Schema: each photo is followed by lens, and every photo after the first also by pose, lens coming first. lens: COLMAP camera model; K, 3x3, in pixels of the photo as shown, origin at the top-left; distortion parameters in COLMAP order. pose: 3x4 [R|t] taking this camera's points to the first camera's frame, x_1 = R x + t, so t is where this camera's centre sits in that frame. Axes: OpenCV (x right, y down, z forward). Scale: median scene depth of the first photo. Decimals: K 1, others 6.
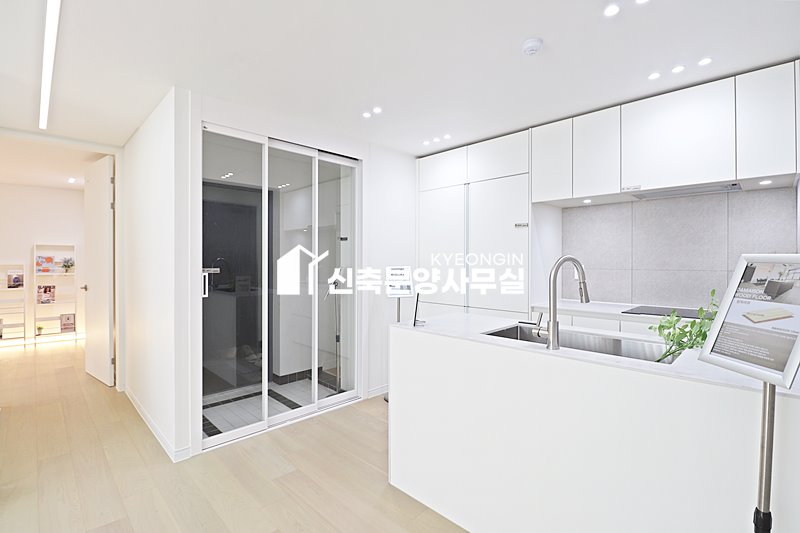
lens RADIAL K [[370.4, 0, 403.3], [0, 370.4, 264.0], [0, 0, 1]] dist [-0.000333, -0.013861]
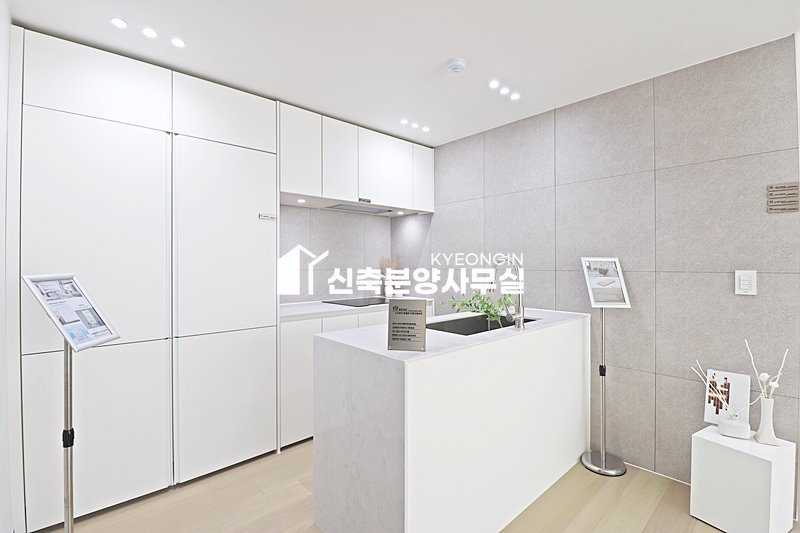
lens RADIAL K [[366.9, 0, 401.3], [0, 366.9, 264.0], [0, 0, 1]] dist [0.000118, -0.015229]
pose [[0.041965, -0.000909, 0.999119, -0.352206], [0.011760, 0.999931, 0.000416, 0.000083], [-0.999050, 0.011732, 0.041973, 0.528884]]
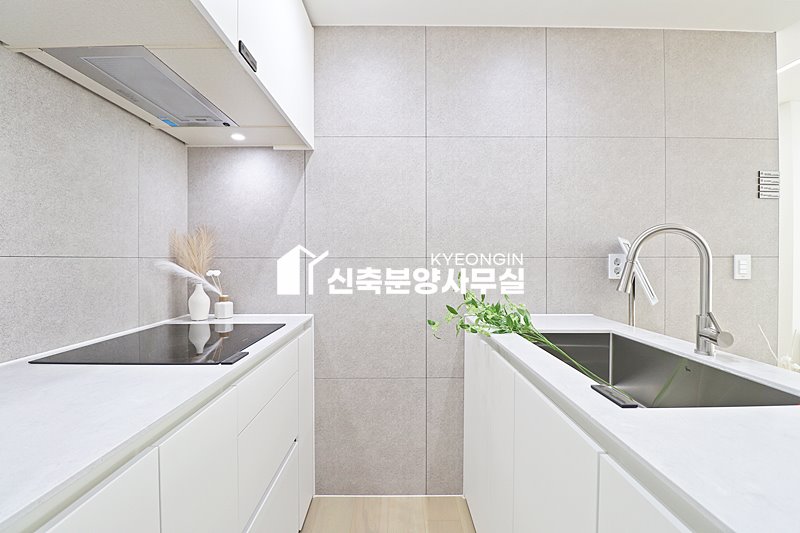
lens RADIAL K [[370.4, 0, 400.9], [0, 370.4, 261.7], [0, 0, 1]] dist [-0.000220, -0.014595]
pose [[-0.714664, -0.003248, 0.699460, 0.126846], [0.006798, 0.999910, 0.011589, 0.014679], [-0.699435, 0.013037, -0.714578, 0.746045]]
